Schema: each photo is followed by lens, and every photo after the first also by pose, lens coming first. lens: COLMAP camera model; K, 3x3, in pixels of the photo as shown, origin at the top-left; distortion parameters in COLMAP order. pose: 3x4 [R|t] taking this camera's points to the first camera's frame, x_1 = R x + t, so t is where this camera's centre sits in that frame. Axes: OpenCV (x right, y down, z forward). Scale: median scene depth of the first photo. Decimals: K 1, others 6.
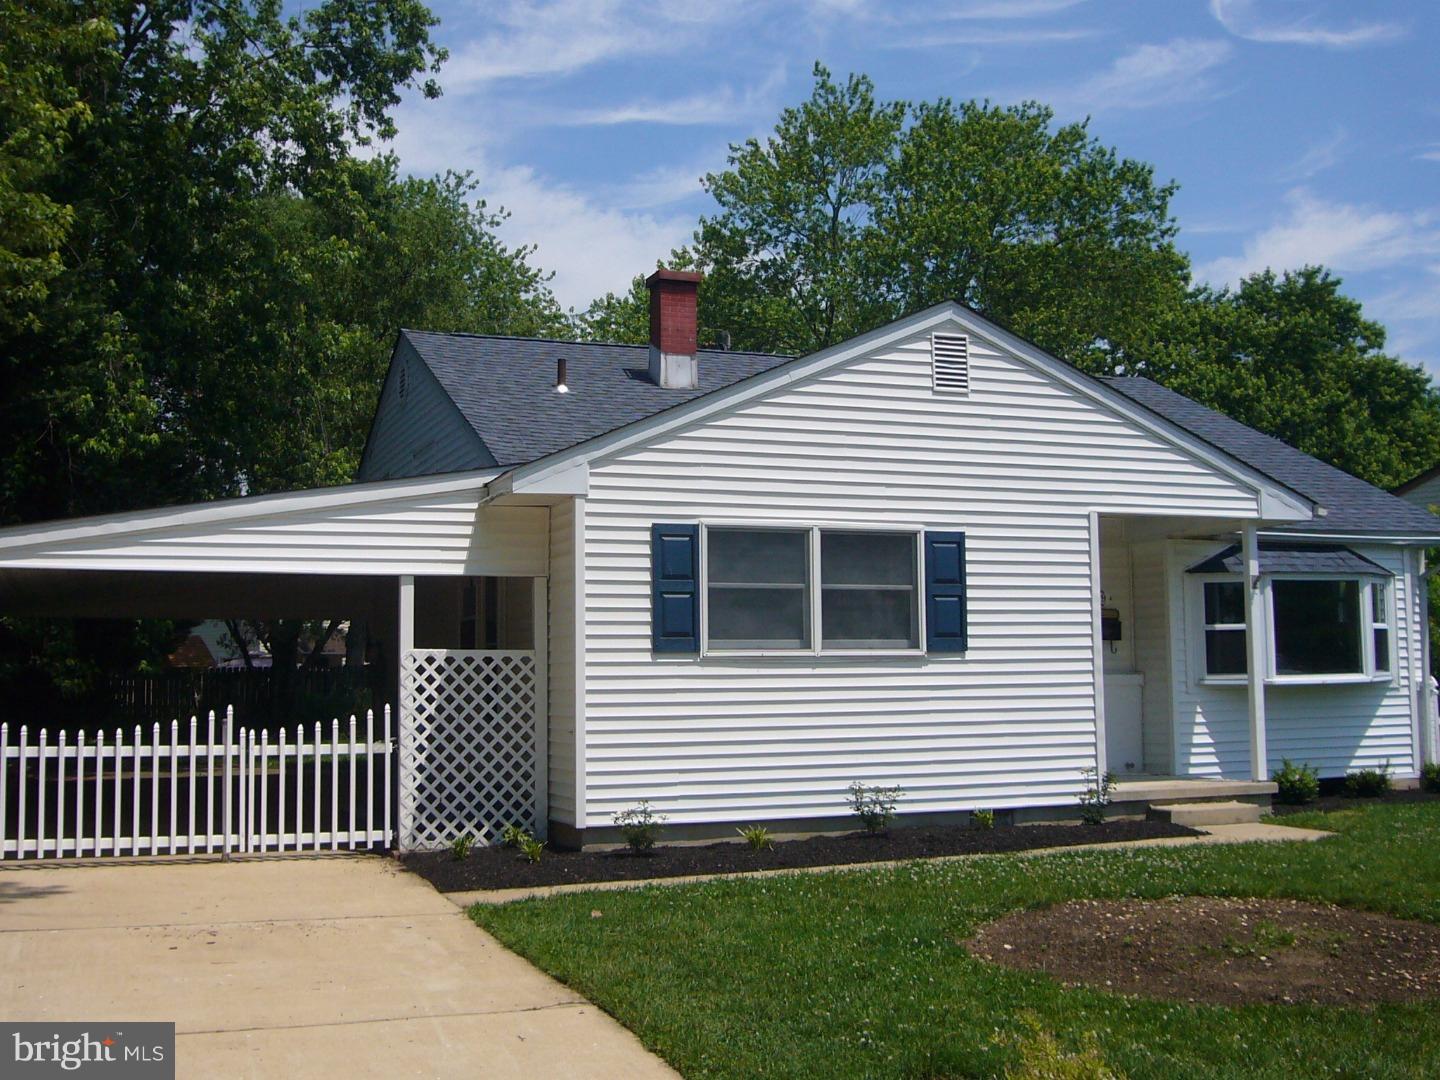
lens RADIAL K [[1643.8, 0, 720.6], [0, 1643.8, 541.1], [0, 0, 1]] dist [-0.114734, 0.000000]
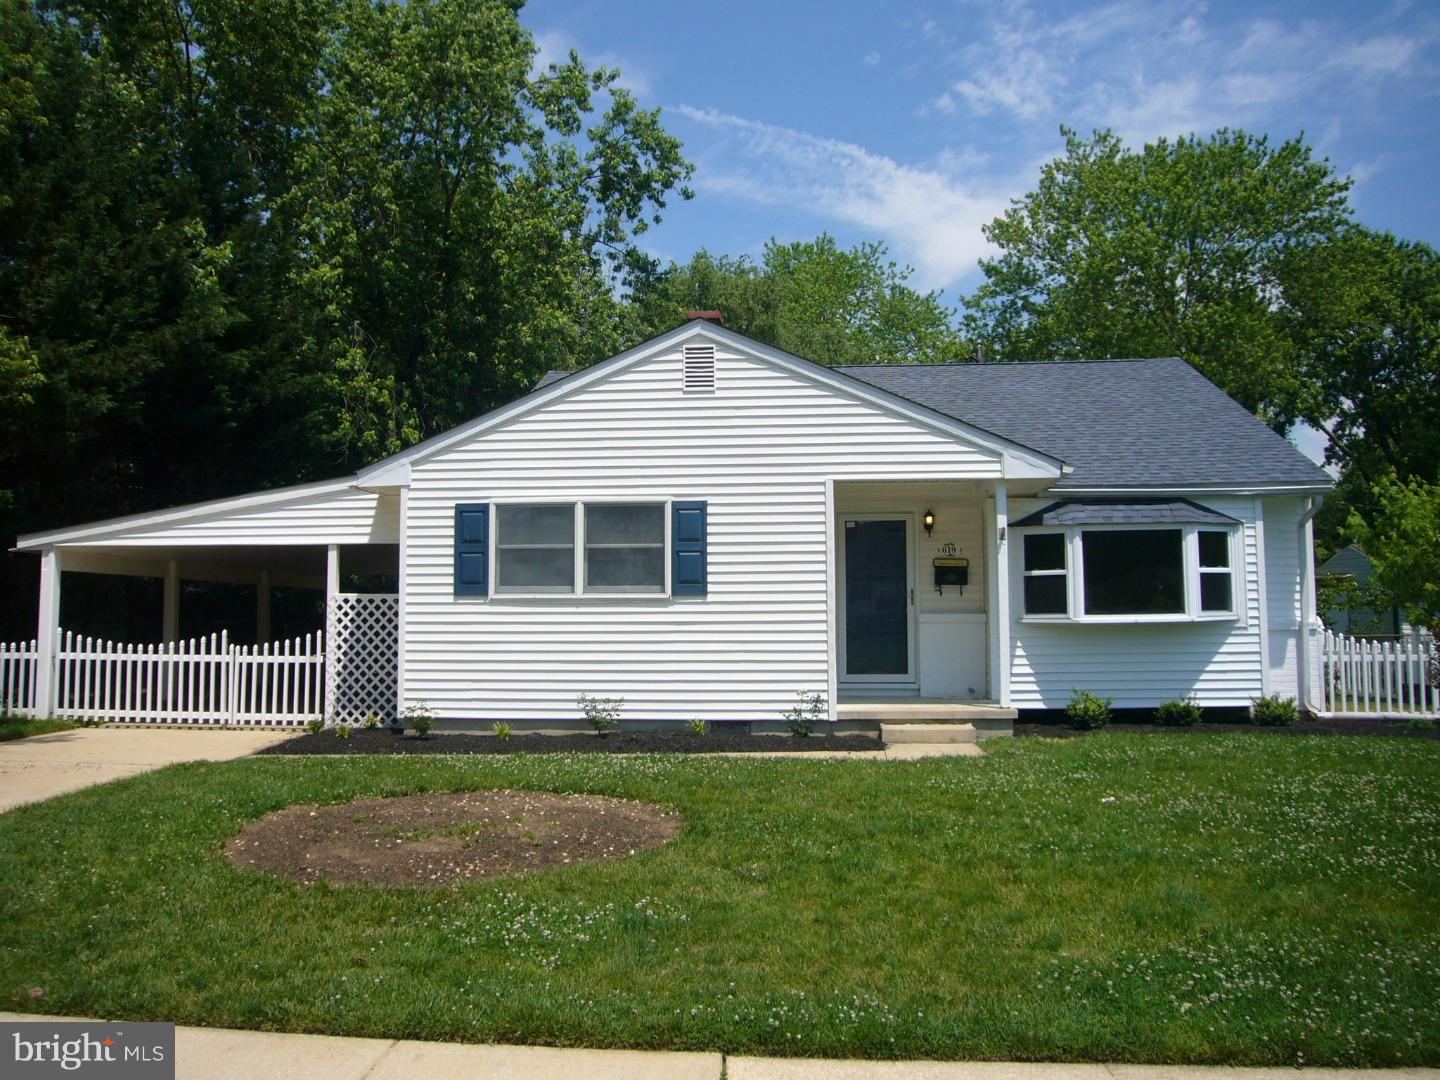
lens RADIAL K [[1193.5, 0, 714.0], [0, 1193.5, 531.1], [0, 0, 1]] dist [-0.127154, 0.104661]
pose [[0.898112, -0.025846, -0.439006, 0.576084], [0.032483, 0.999443, 0.007613, 0.011605], [0.438565, -0.021098, 0.898452, 0.179524]]
